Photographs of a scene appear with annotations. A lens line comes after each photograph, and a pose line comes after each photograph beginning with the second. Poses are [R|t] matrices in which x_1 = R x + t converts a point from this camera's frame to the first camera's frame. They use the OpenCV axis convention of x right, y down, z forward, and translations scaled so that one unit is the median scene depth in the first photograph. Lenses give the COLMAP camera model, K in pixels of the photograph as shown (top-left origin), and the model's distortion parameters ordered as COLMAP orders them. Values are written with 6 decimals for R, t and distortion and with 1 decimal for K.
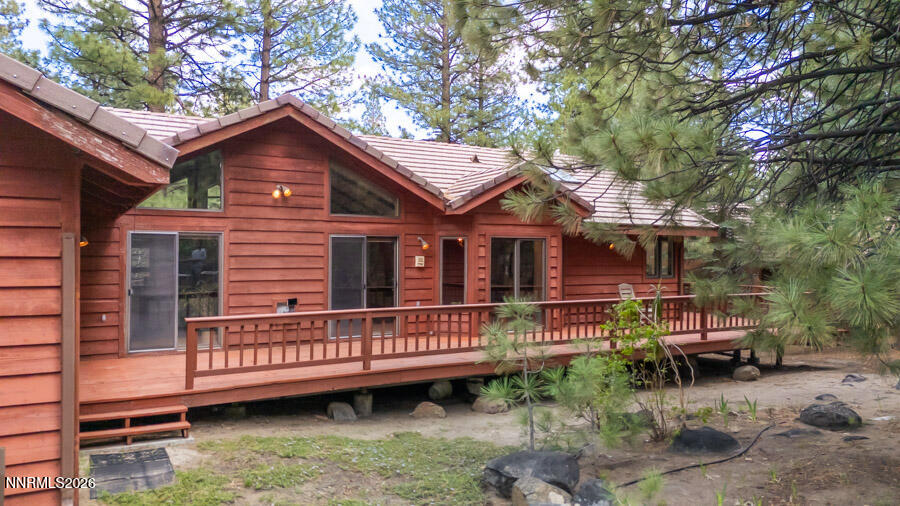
lens RADIAL K [[659.9, 0, 450.2], [0, 659.9, 252.0], [0, 0, 1]] dist [0.071131, -0.036764]
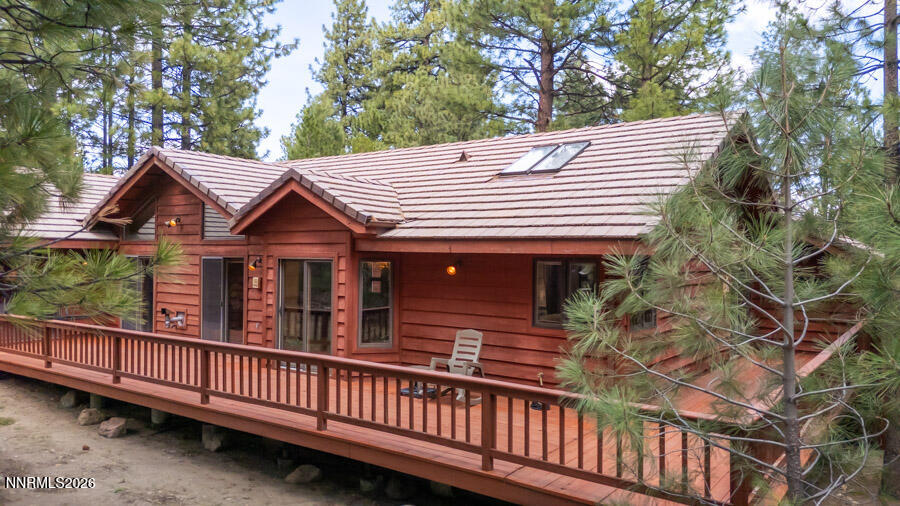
lens RADIAL K [[659.9, 0, 449.7], [0, 659.9, 254.3], [0, 0, 1]] dist [0.071131, -0.036764]
pose [[0.393194, -0.001970, -0.919453, 0.965931], [-0.008850, 0.999943, -0.005927, -0.024665], [0.919413, 0.010468, 0.393154, 0.855575]]
